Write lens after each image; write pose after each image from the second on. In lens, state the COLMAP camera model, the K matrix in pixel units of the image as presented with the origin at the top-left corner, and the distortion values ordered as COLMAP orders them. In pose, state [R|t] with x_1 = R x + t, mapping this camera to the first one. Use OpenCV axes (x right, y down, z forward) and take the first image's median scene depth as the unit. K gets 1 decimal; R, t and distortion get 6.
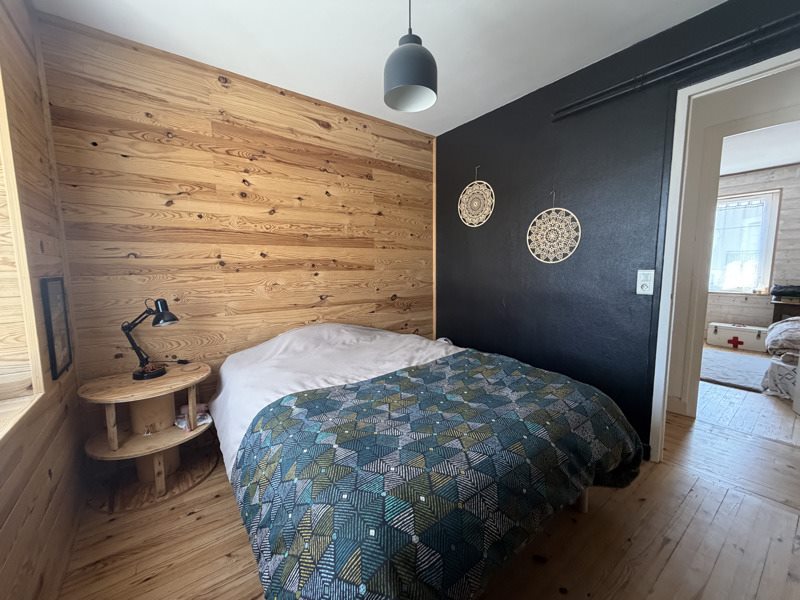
lens RADIAL K [[319.8, 0, 400.7], [0, 319.8, 299.8], [0, 0, 1]] dist [-0.000218, -0.000238]
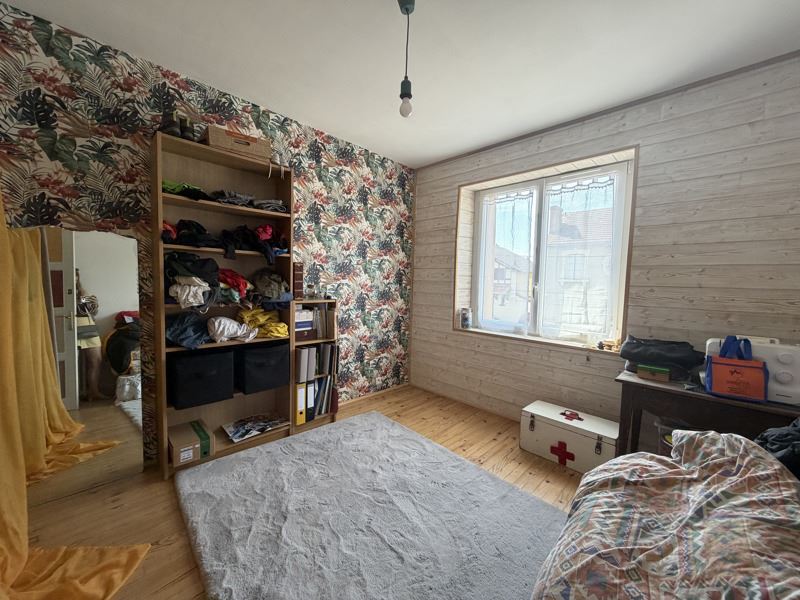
lens RADIAL K [[319.8, 0, 398.0], [0, 319.8, 302.0], [0, 0, 1]] dist [-0.000218, -0.000238]
pose [[0.987920, 0.026550, 0.152676, 0.733946], [-0.019729, 0.998746, -0.046021, -0.069653], [-0.153706, 0.042453, 0.987204, 0.560237]]
